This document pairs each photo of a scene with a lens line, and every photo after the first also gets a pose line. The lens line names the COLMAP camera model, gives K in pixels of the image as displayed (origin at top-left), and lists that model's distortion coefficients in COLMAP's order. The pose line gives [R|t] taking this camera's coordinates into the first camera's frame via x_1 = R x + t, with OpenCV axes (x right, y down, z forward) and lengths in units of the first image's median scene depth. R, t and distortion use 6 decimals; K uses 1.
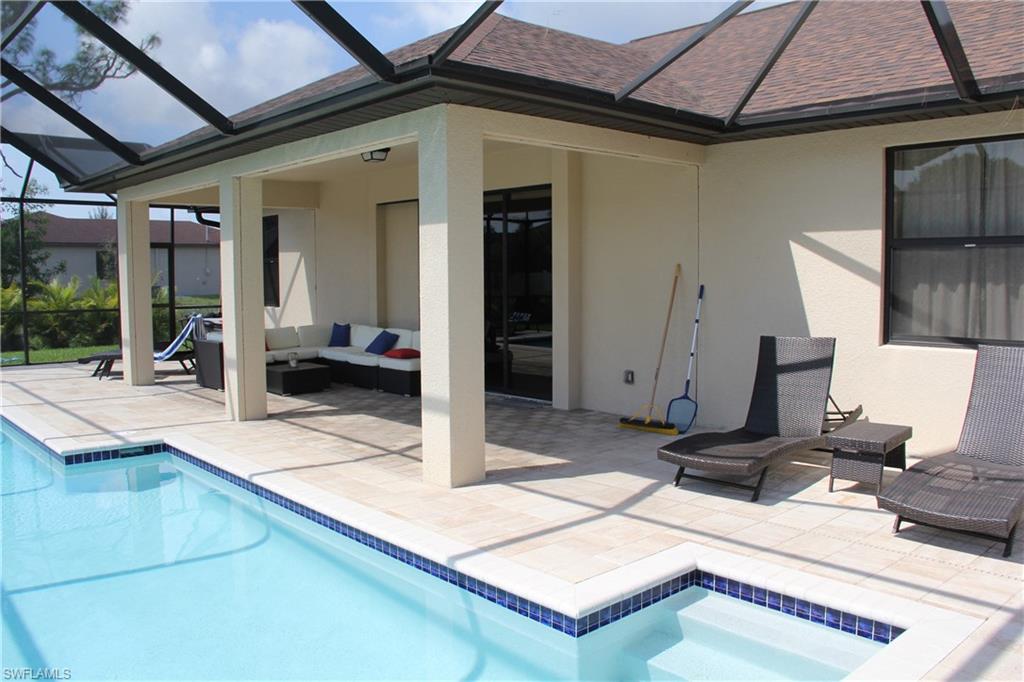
lens RADIAL K [[845.8, 0, 512.0], [0, 845.8, 341.0], [0, 0, 1]] dist [-0.170473, 0.125365]
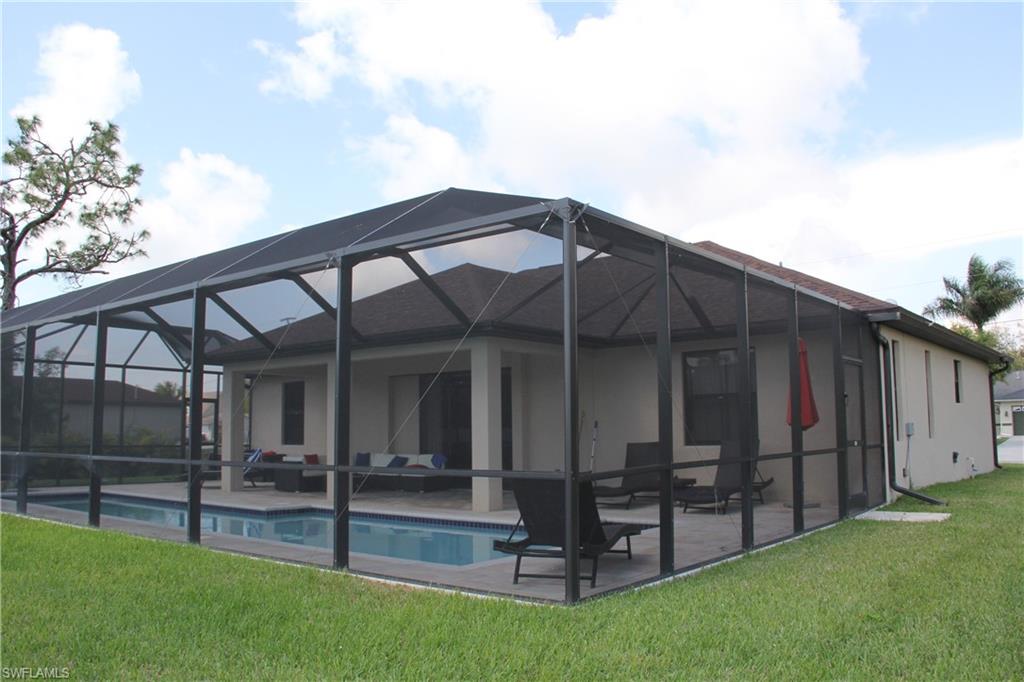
lens RADIAL K [[845.8, 0, 512.0], [0, 845.8, 341.0], [0, 0, 1]] dist [-0.170473, 0.125365]
pose [[0.988804, 0.009855, 0.148896, -0.179854], [0.018888, 0.981526, -0.190396, 0.083737], [-0.148021, 0.191077, 0.970350, -0.623877]]
